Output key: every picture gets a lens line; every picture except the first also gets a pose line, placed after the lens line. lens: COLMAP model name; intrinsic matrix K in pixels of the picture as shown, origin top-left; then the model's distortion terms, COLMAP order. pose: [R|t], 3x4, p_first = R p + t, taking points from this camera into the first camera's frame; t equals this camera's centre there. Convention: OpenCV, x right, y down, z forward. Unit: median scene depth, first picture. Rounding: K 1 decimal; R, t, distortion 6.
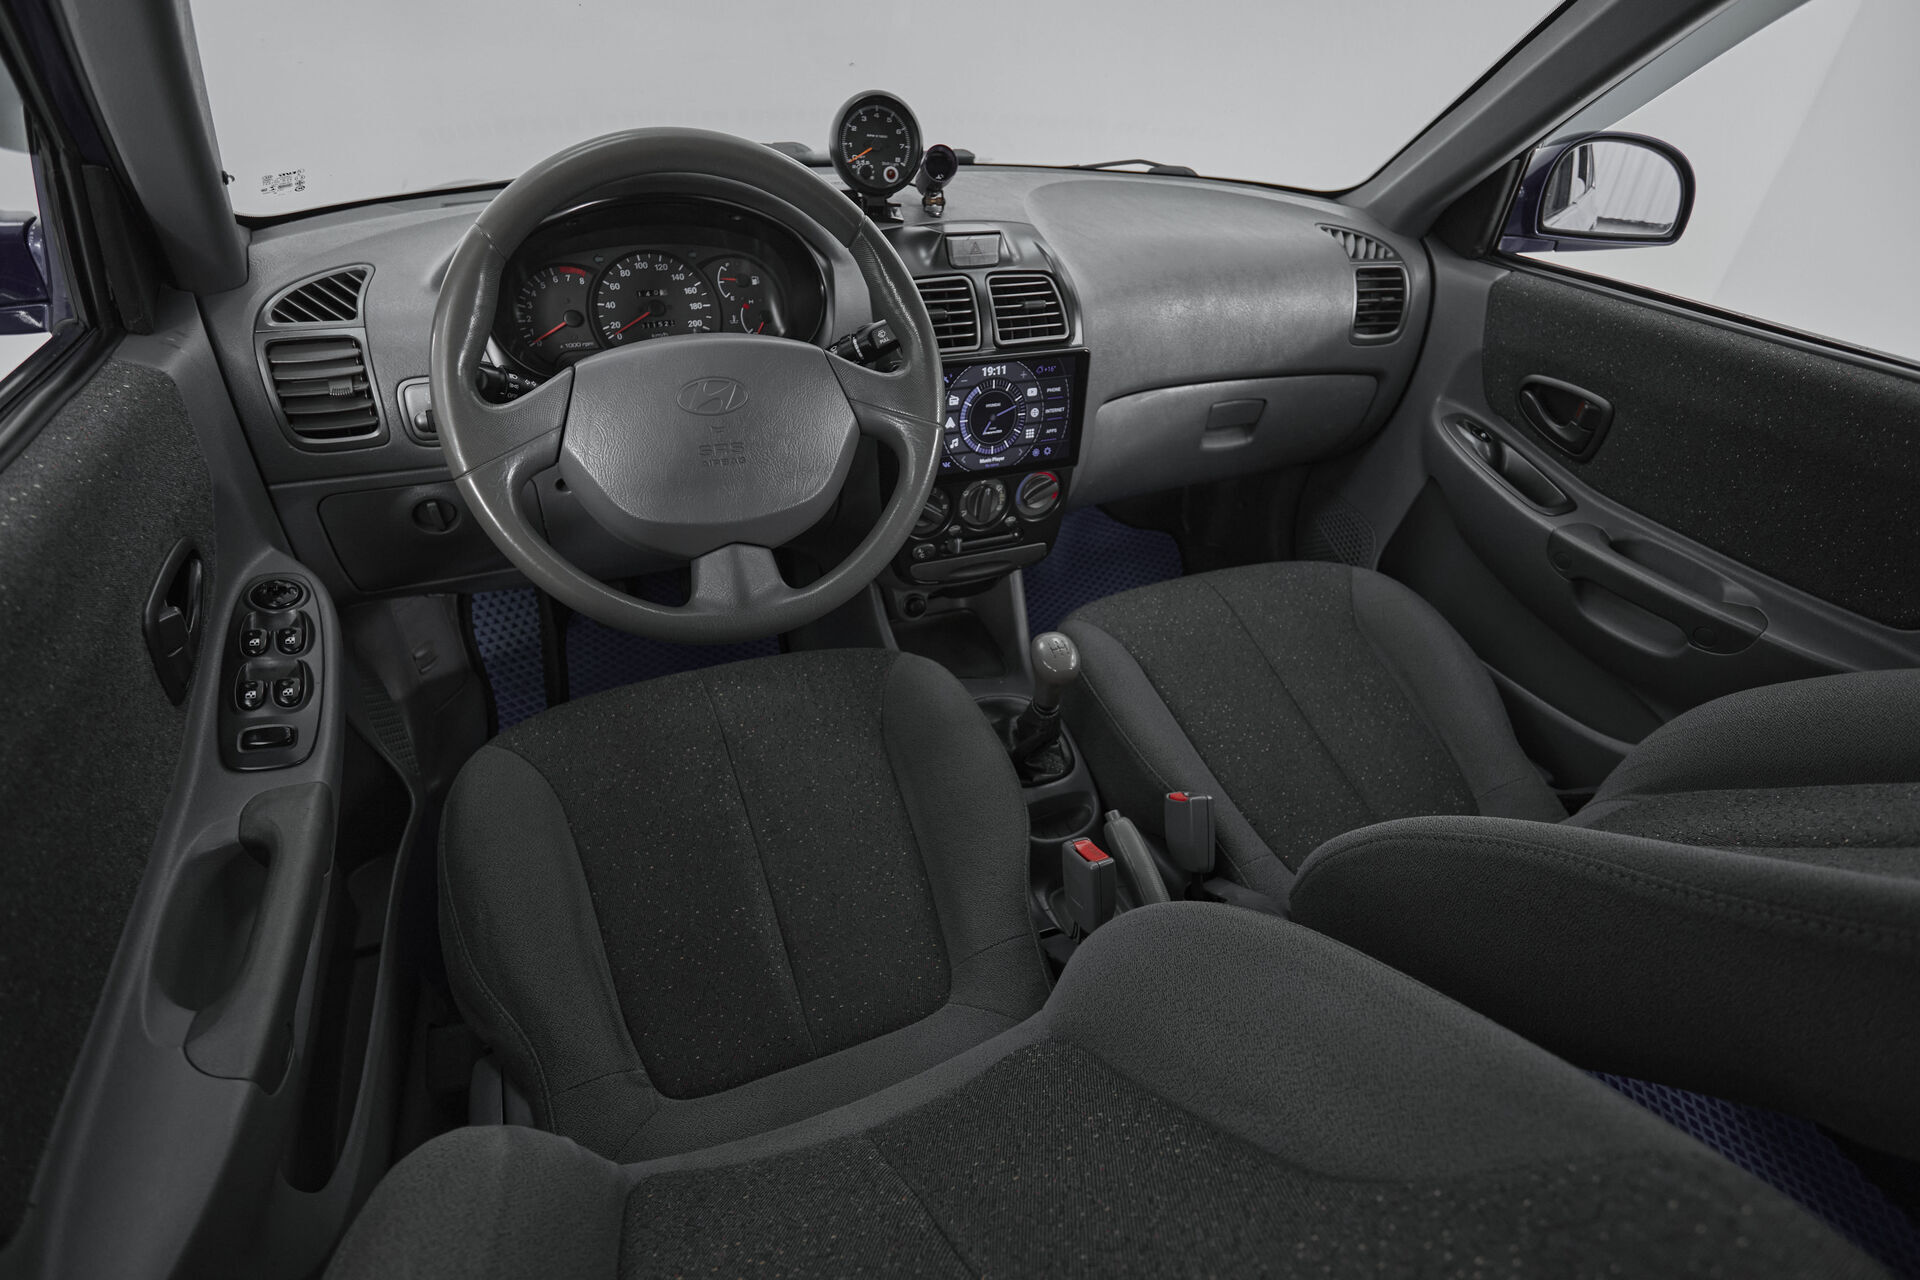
lens RADIAL K [[935.2, 0, 949.1], [0, 935.2, 654.2], [0, 0, 1]] dist [-0.001925, -0.002433]
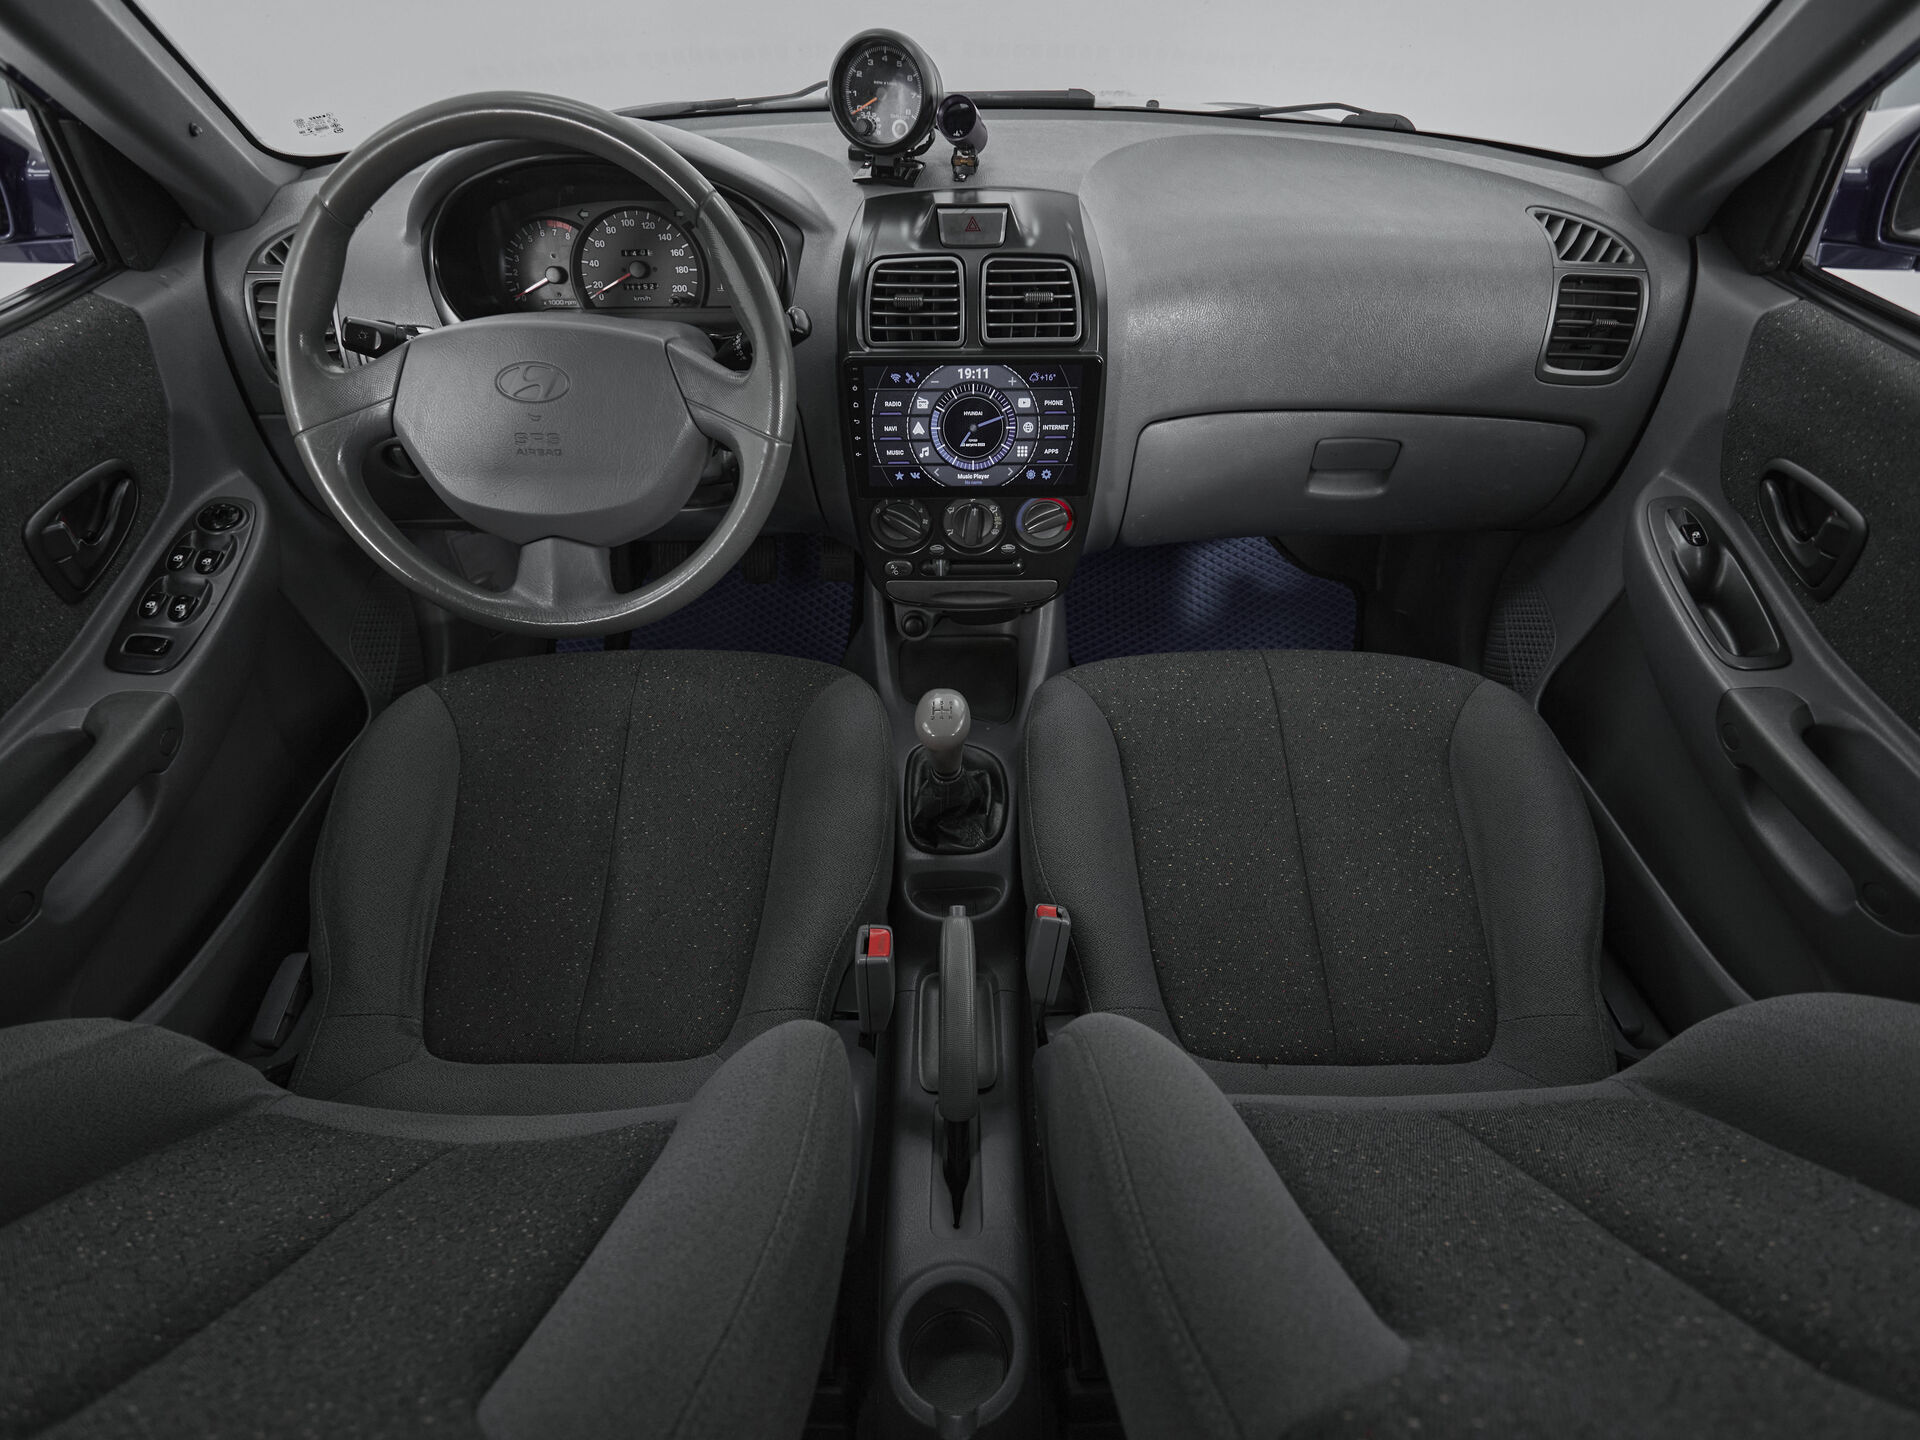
lens RADIAL K [[1031.8, 0, 964.5], [0, 1031.8, 720.8], [0, 0, 1]] dist [0.002049, -0.005357]
pose [[0.922416, 0.215663, -0.320372, 0.398543], [-0.186997, 0.975236, 0.118093, -0.101338], [0.337906, -0.049022, 0.939902, 0.095932]]
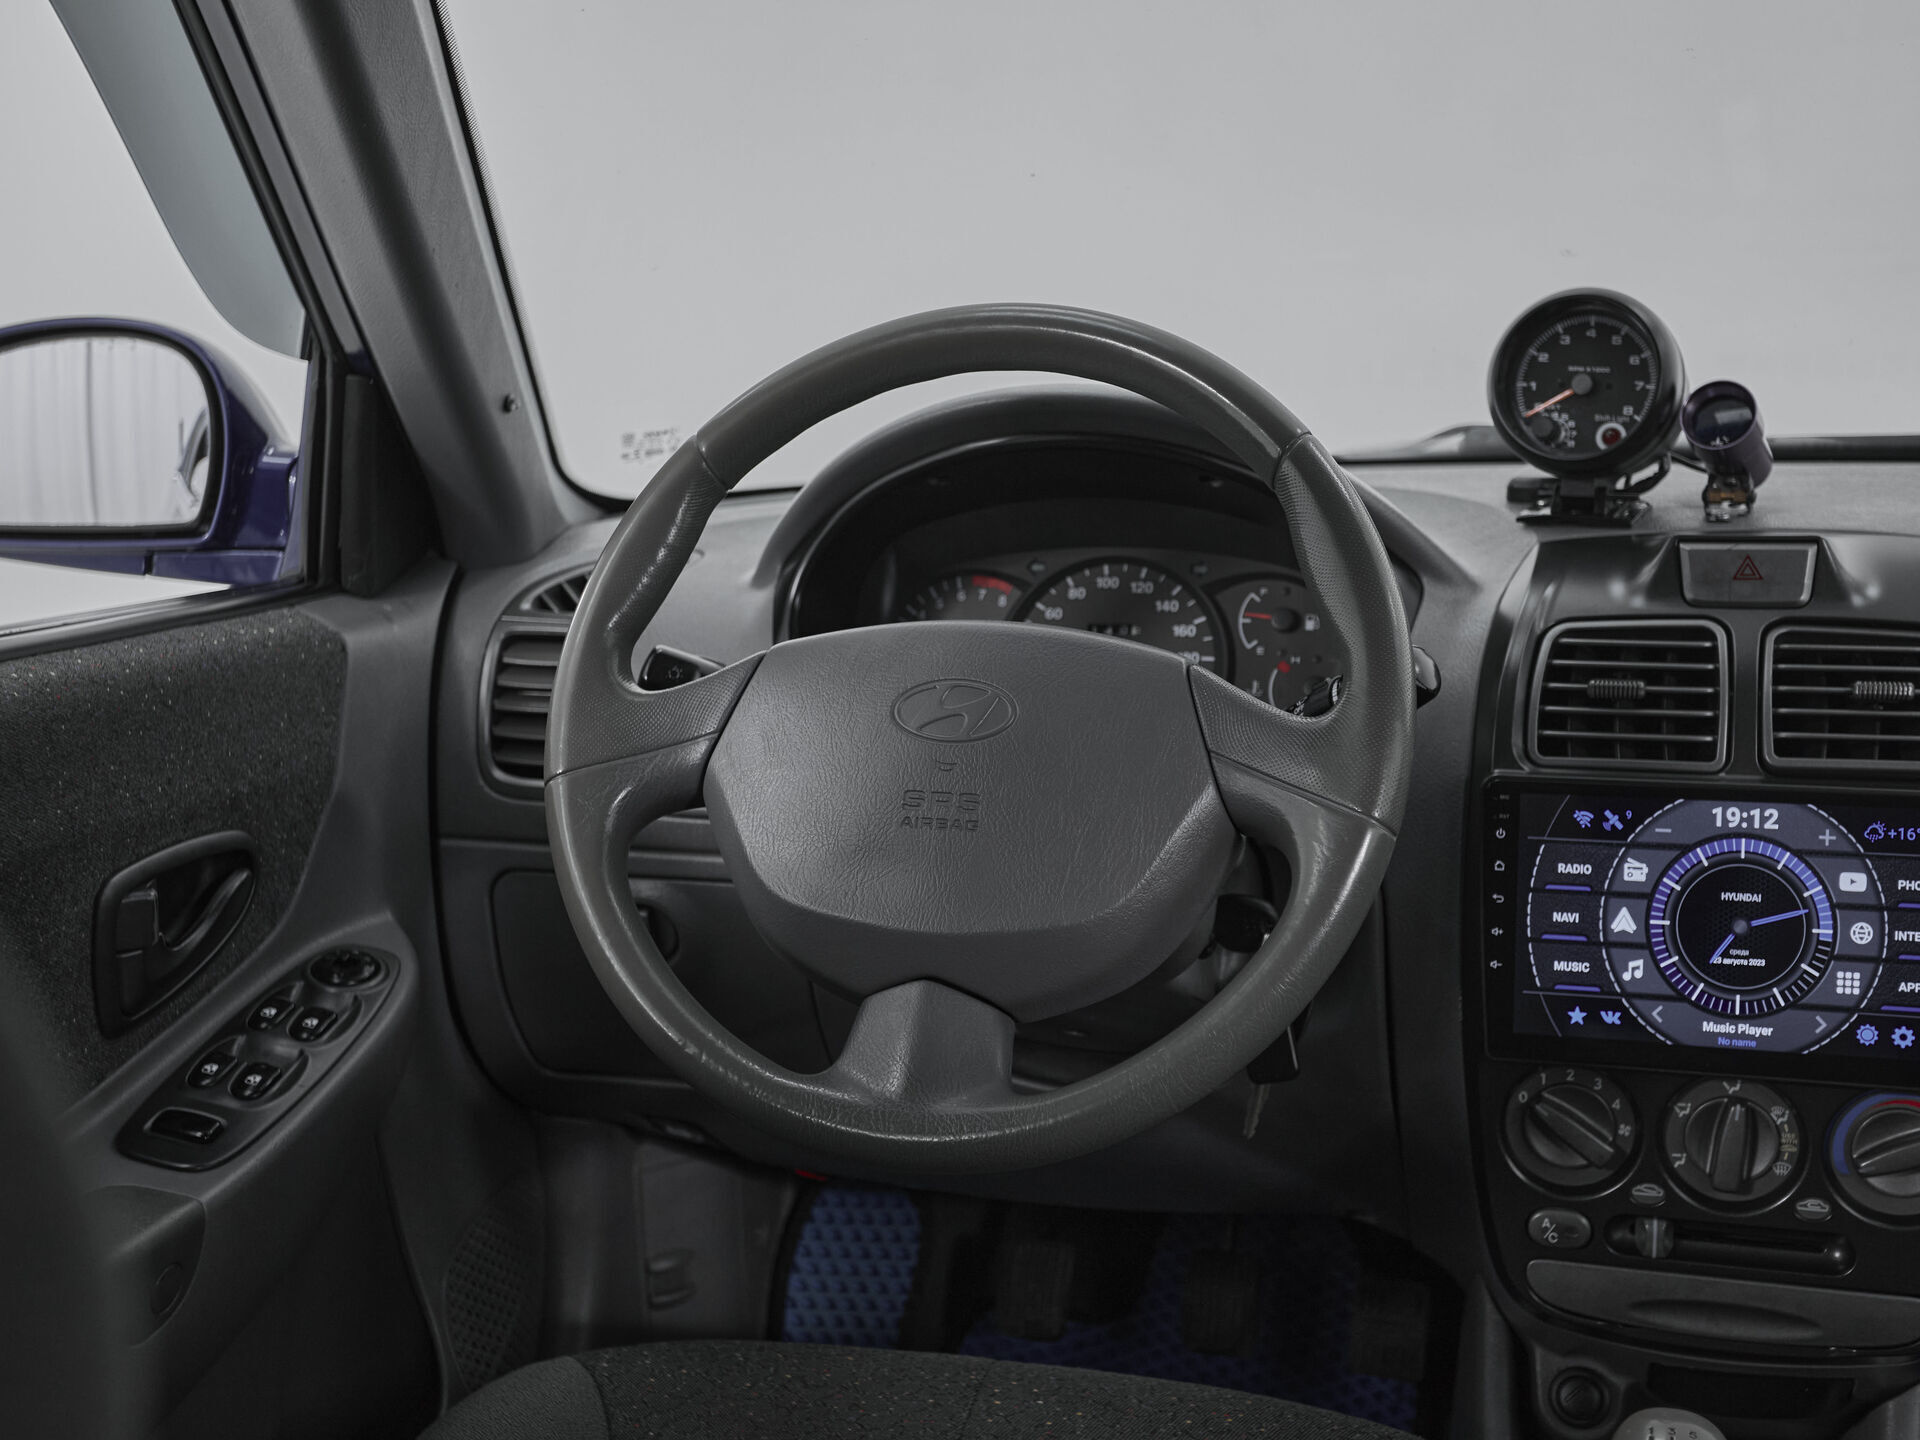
lens RADIAL K [[2364.3, 0, 919.0], [0, 2364.3, 714.5], [0, 0, 1]] dist [0.036616, 0.000000]
pose [[0.768213, 0.045446, -0.638579, 0.439780], [-0.330184, 0.882700, -0.334394, 0.141823], [0.548477, 0.467734, 0.693108, 0.010984]]
